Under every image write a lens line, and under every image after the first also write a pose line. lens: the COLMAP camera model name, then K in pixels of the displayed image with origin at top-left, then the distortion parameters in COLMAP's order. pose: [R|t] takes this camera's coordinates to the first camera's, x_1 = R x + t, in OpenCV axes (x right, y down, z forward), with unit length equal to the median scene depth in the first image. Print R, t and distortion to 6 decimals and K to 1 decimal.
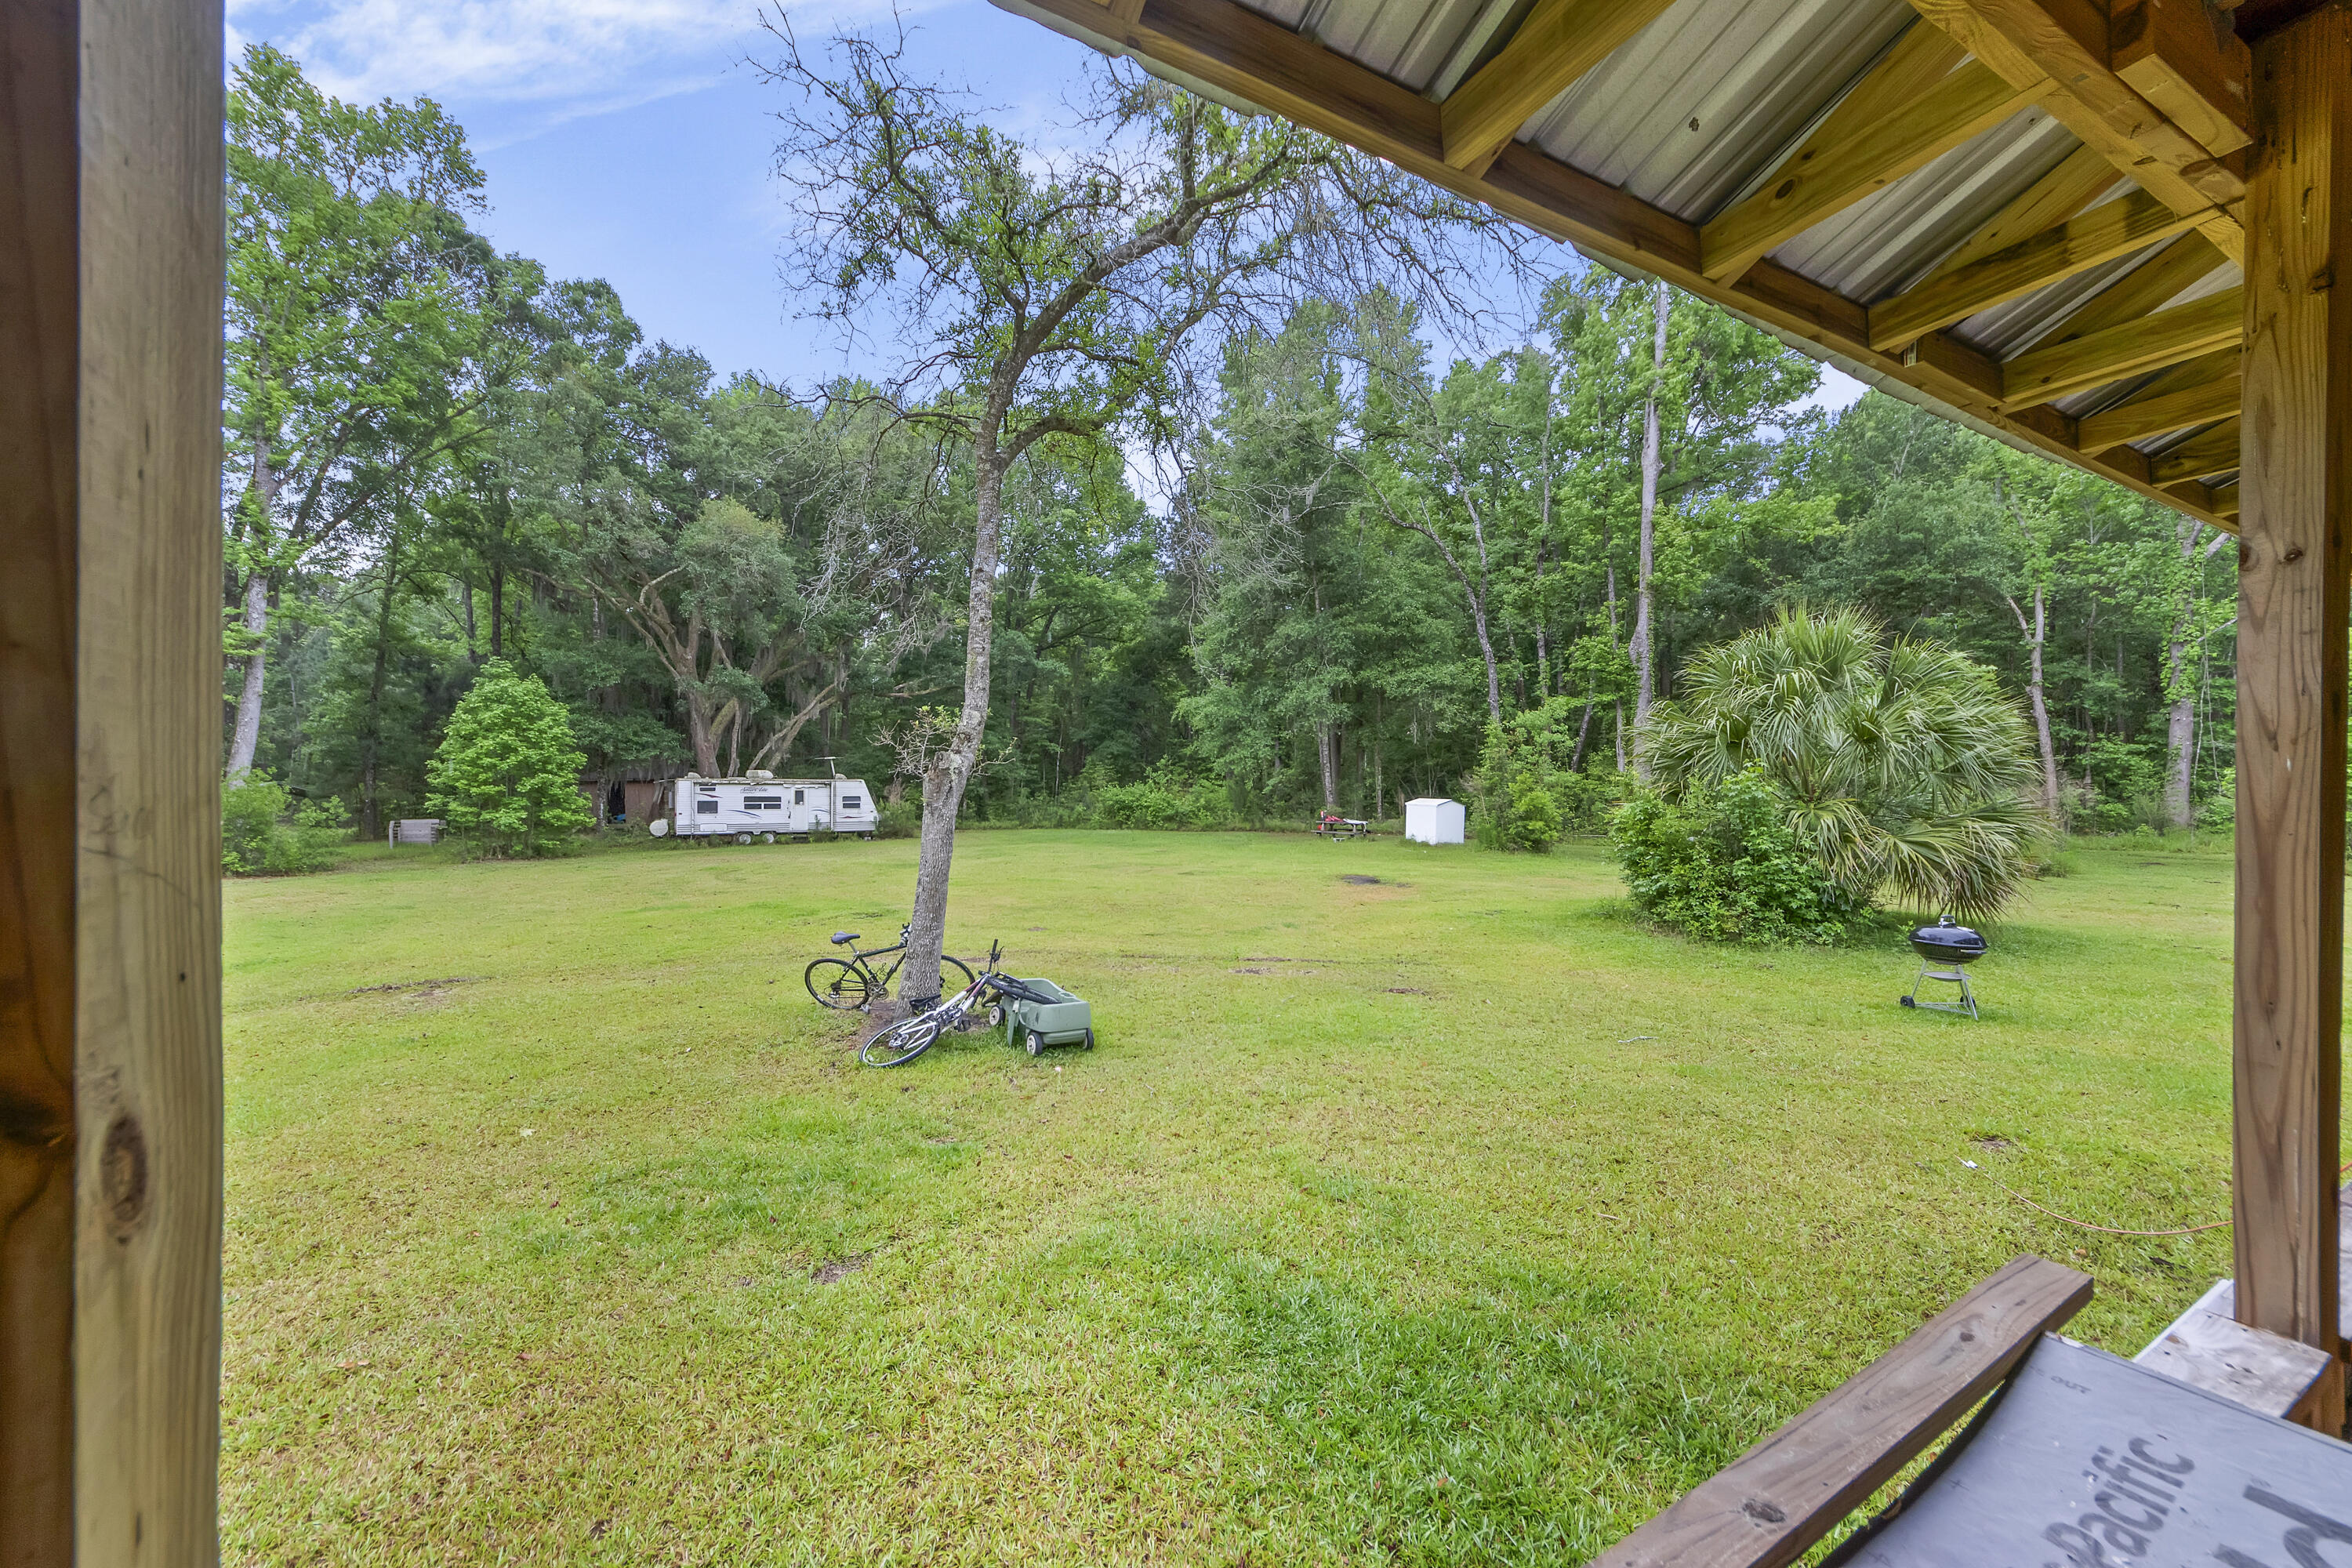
lens RADIAL K [[905.8, 0, 1176.6], [0, 905.8, 791.8], [0, 0, 1]] dist [0.000959, -0.000359]
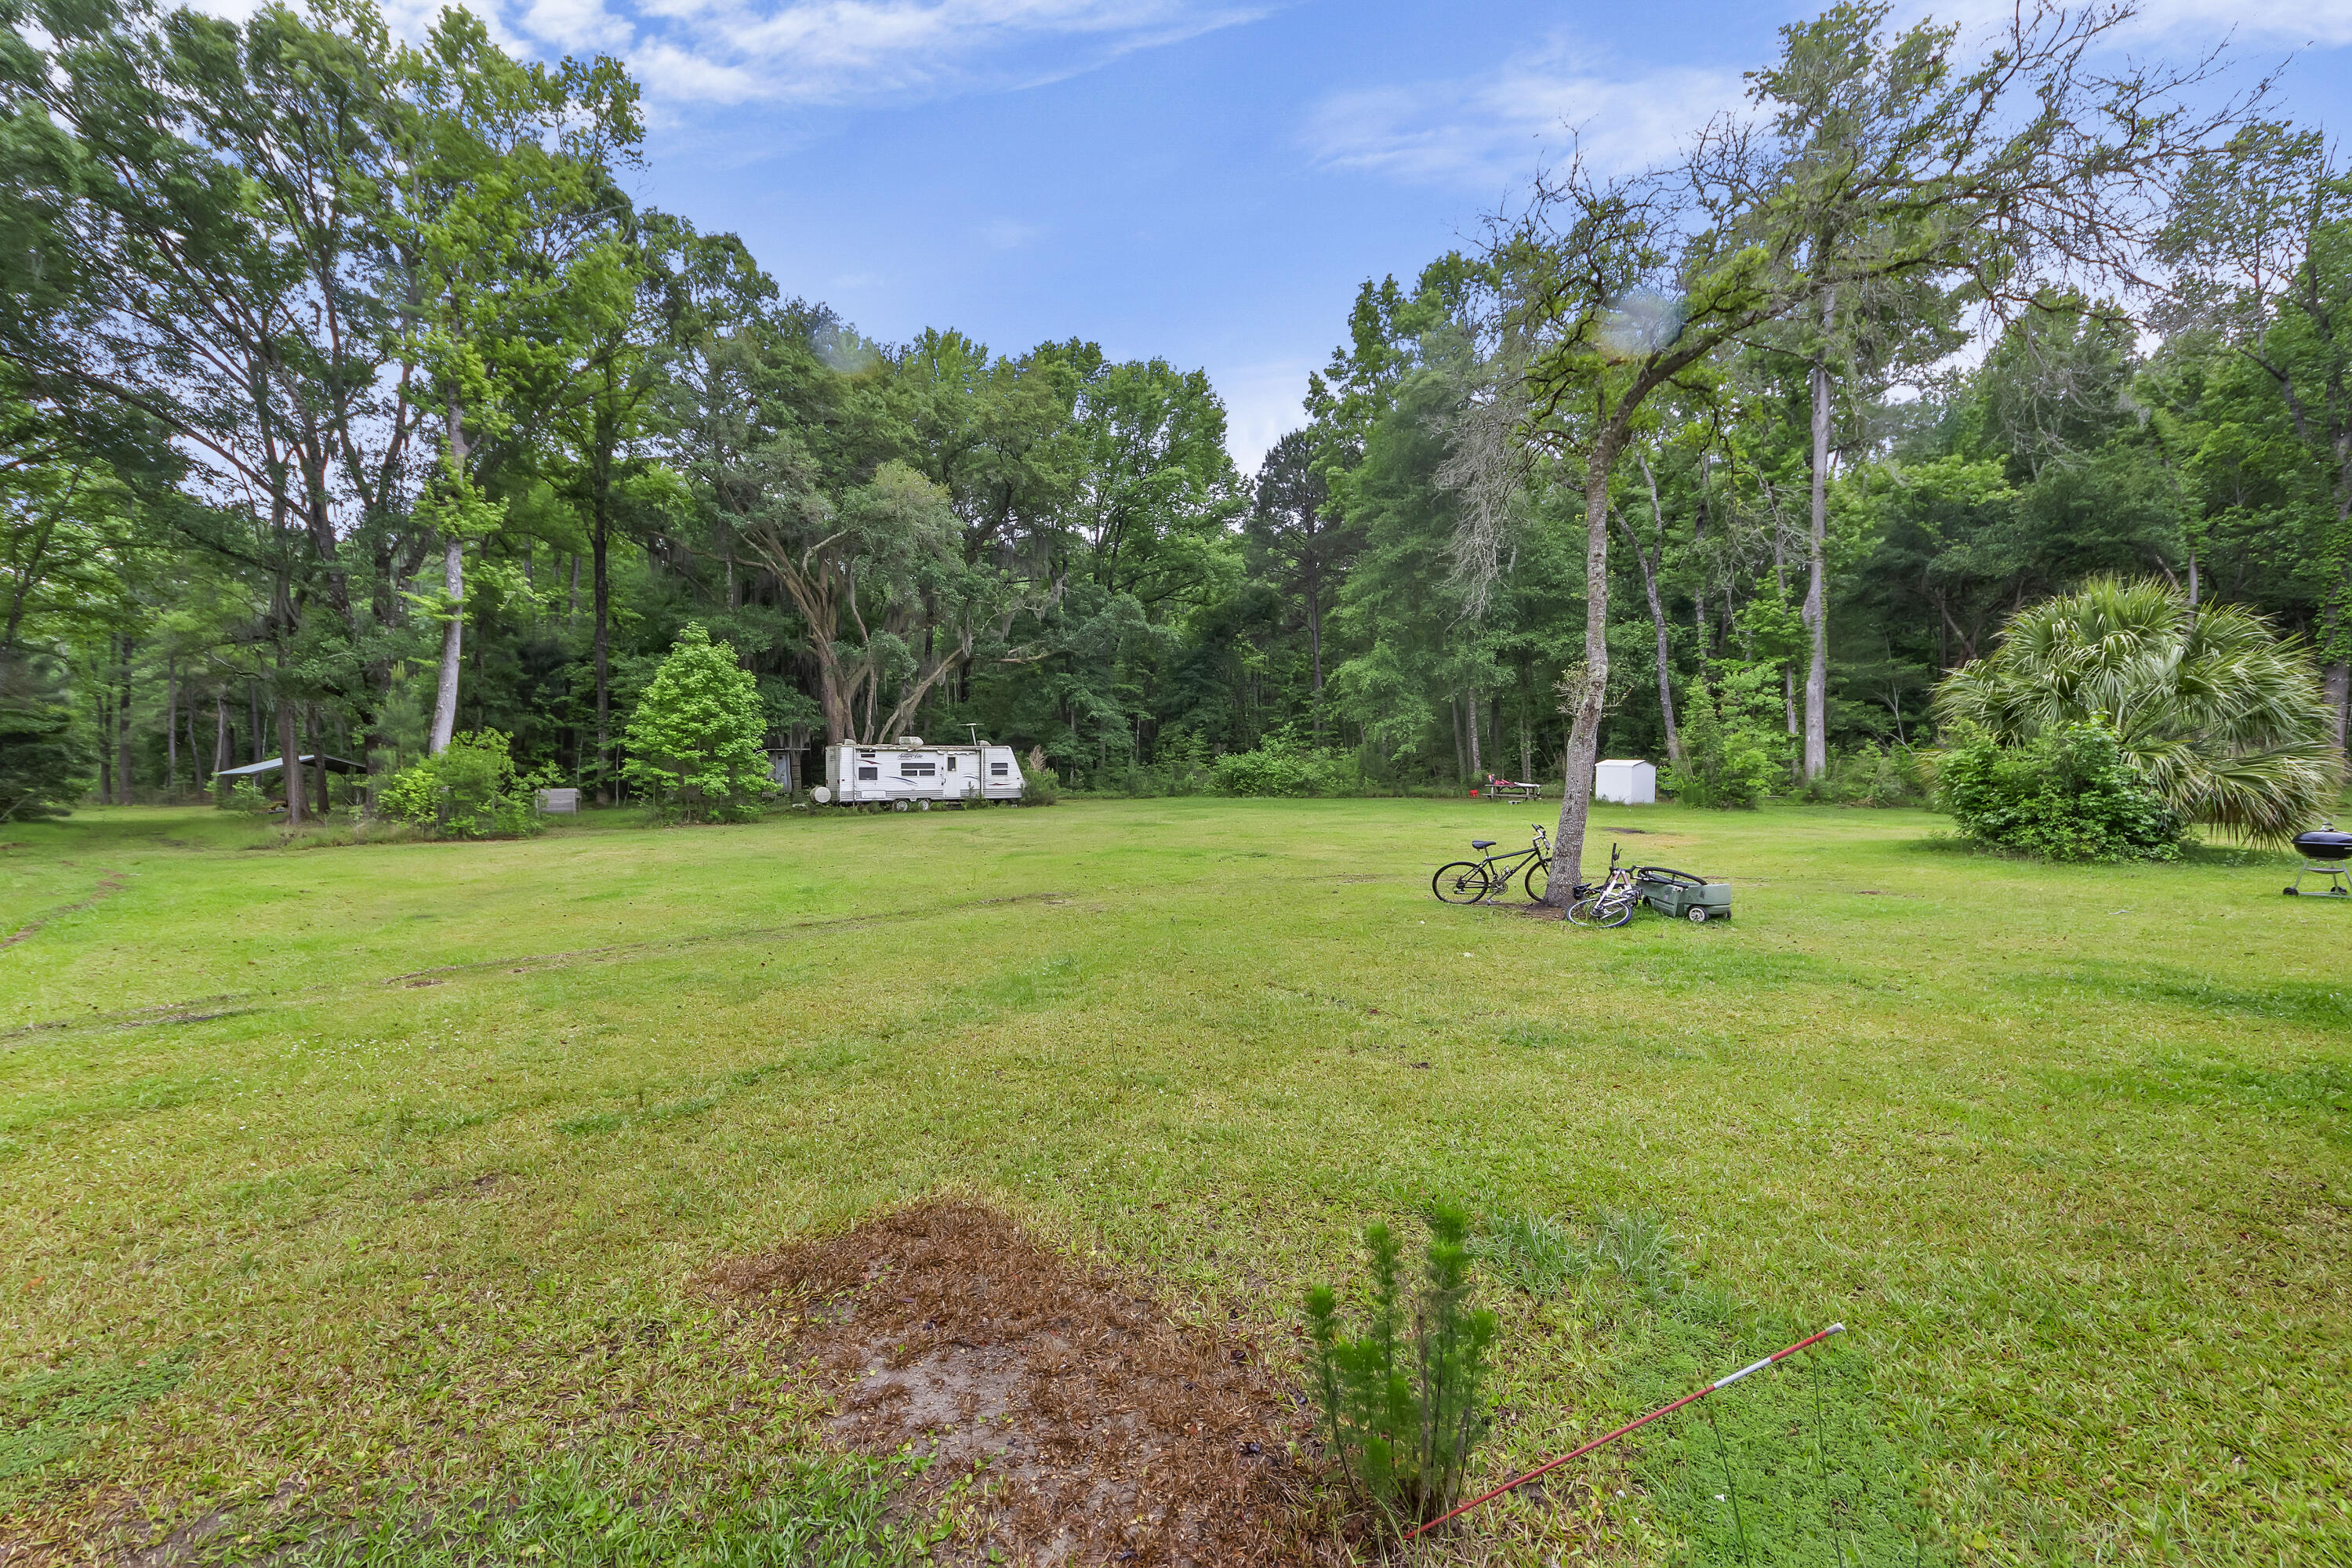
lens RADIAL K [[1001.1, 0, 1175.7], [0, 1001.1, 775.8], [0, 0, 1]] dist [0.000173, 0.000056]
pose [[0.999778, -0.004871, 0.020517, -0.219754], [0.004722, 0.999962, 0.007333, 0.013694], [-0.020552, -0.007234, 0.999763, -0.105344]]
